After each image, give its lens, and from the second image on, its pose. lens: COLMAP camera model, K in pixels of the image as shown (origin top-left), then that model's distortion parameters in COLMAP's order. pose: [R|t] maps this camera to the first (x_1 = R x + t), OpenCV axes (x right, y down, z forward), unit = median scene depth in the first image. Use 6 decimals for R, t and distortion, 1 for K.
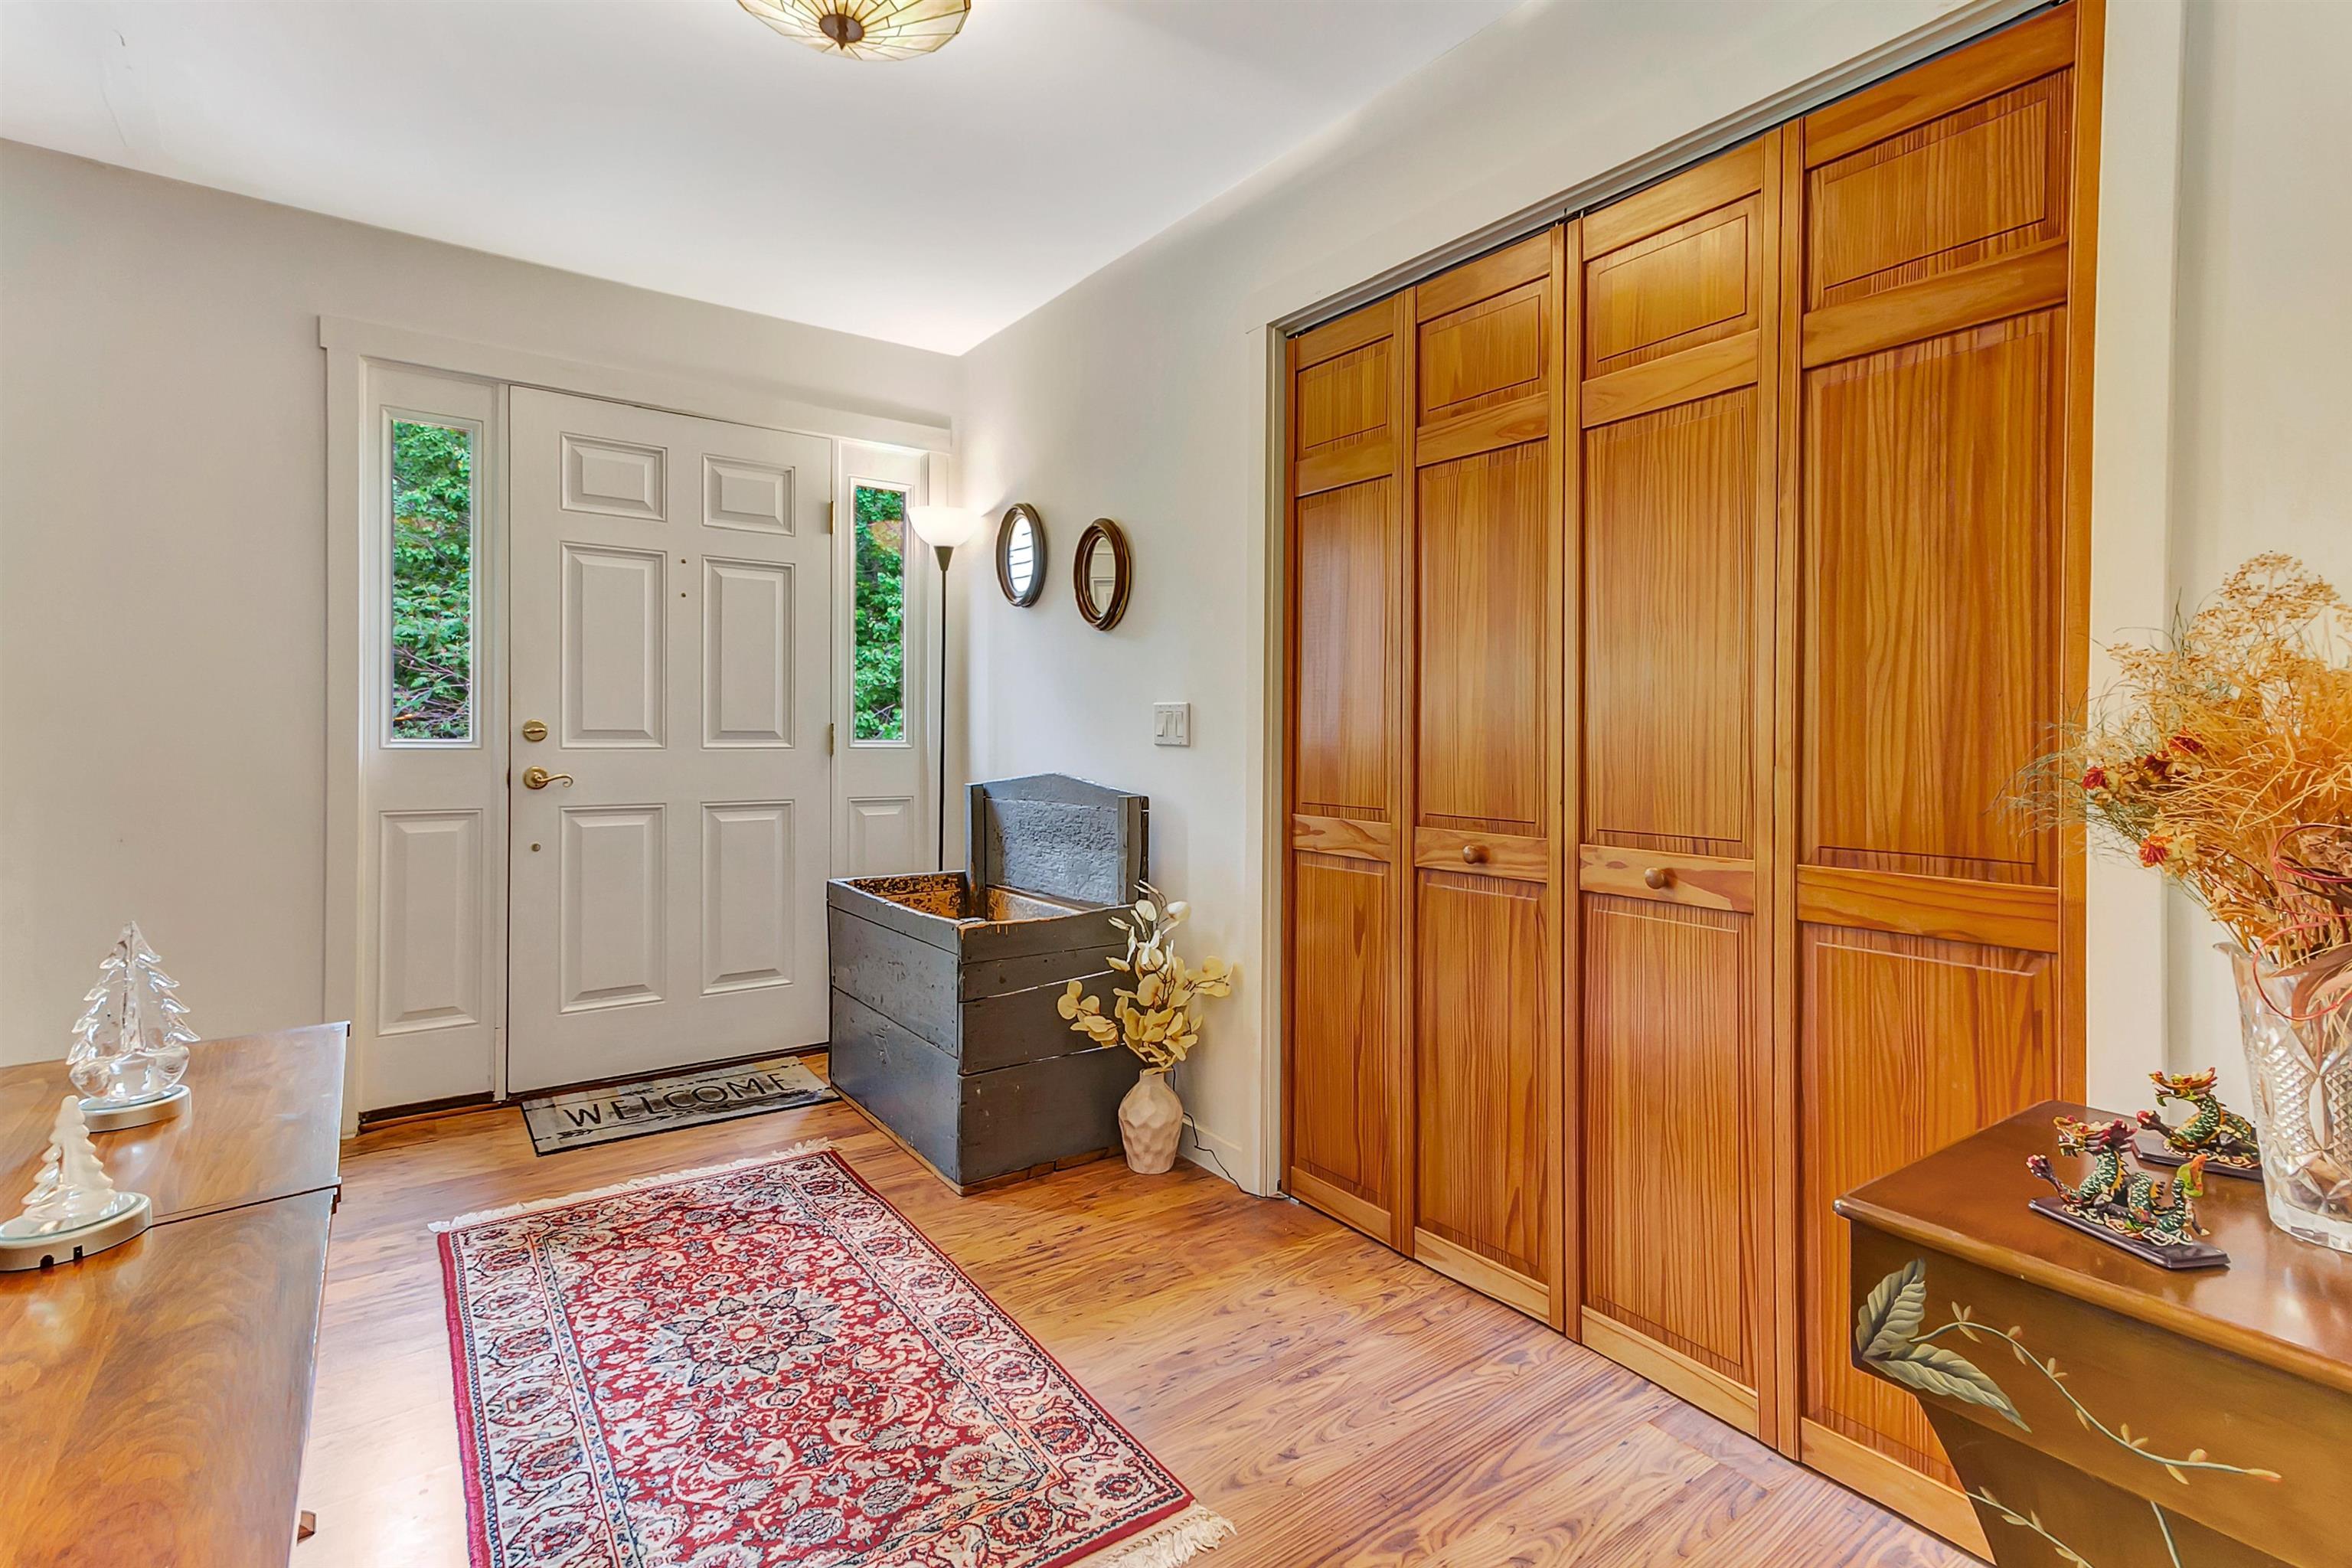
lens RADIAL K [[1091.7, 0, 1198.3], [0, 1091.7, 736.2], [0, 0, 1]] dist [0.022372, 0.002932]
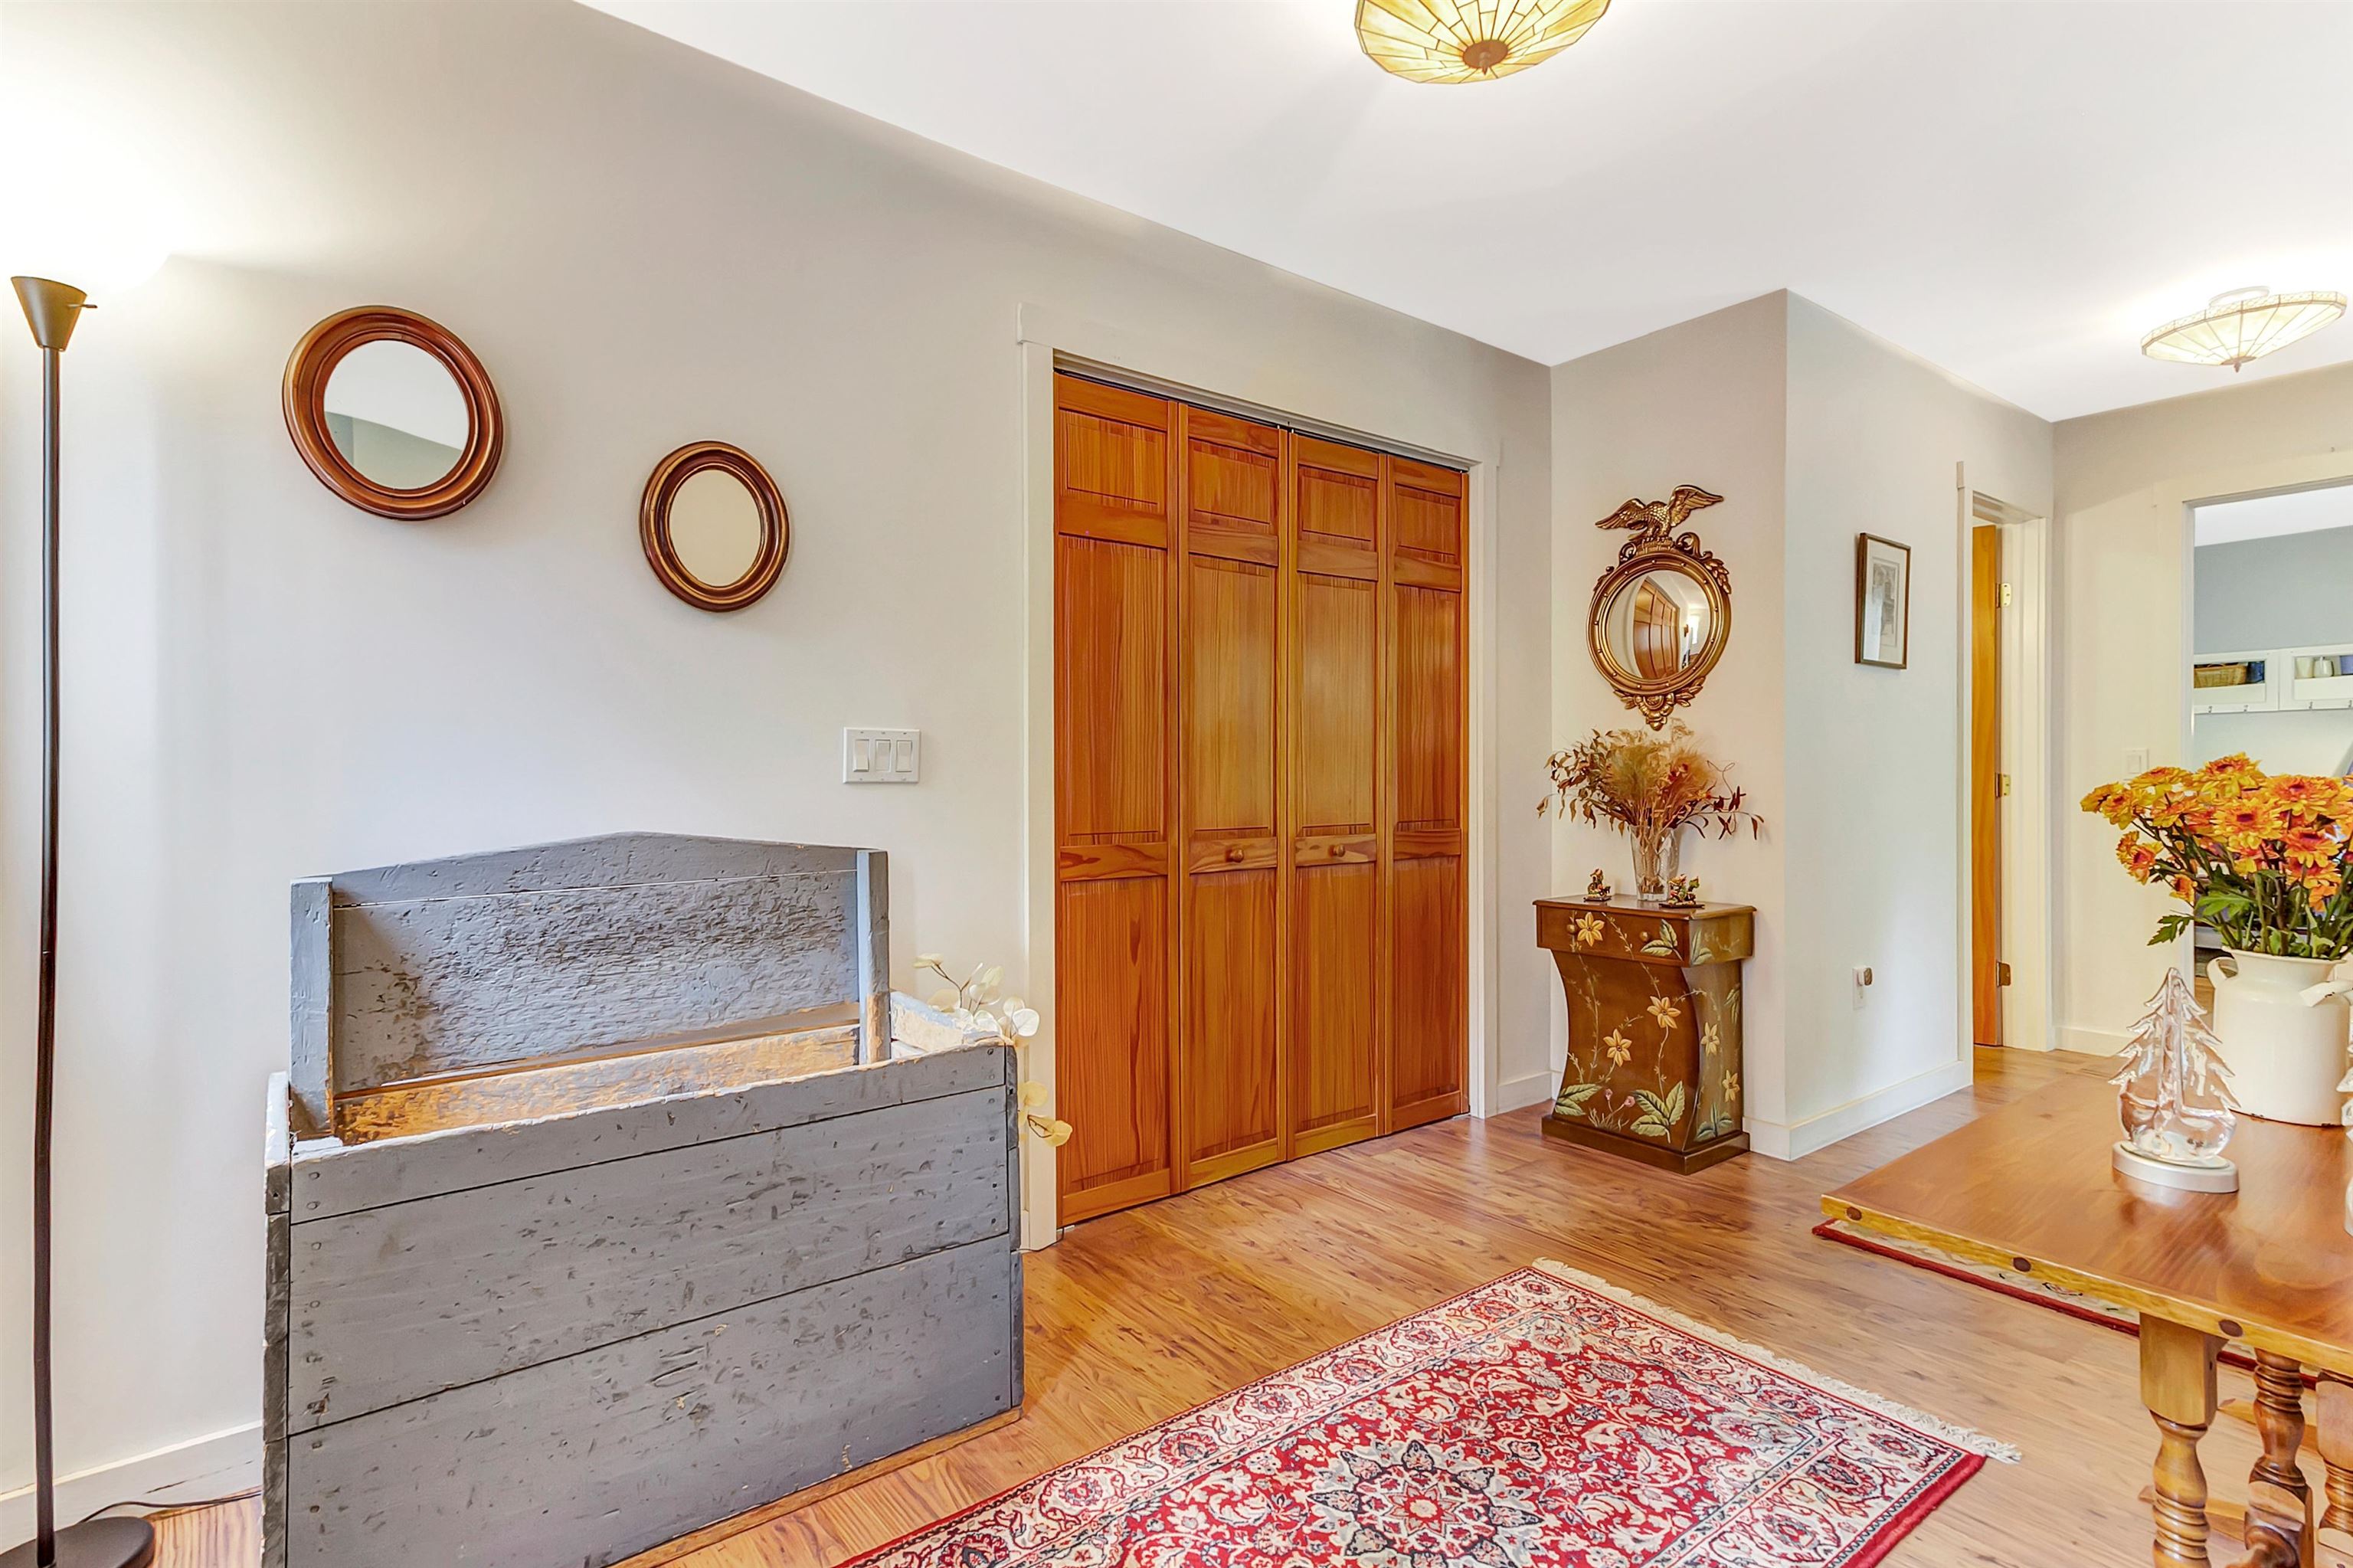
lens RADIAL K [[1092.2, 0, 1175.4], [0, 1092.2, 770.4], [0, 0, 1]] dist [0.022372, 0.002932]
pose [[0.010548, -0.003693, 0.999938, -1.263031], [0.006090, 0.999975, 0.003629, -0.003517], [-0.999926, 0.006051, 0.010570, 1.213025]]
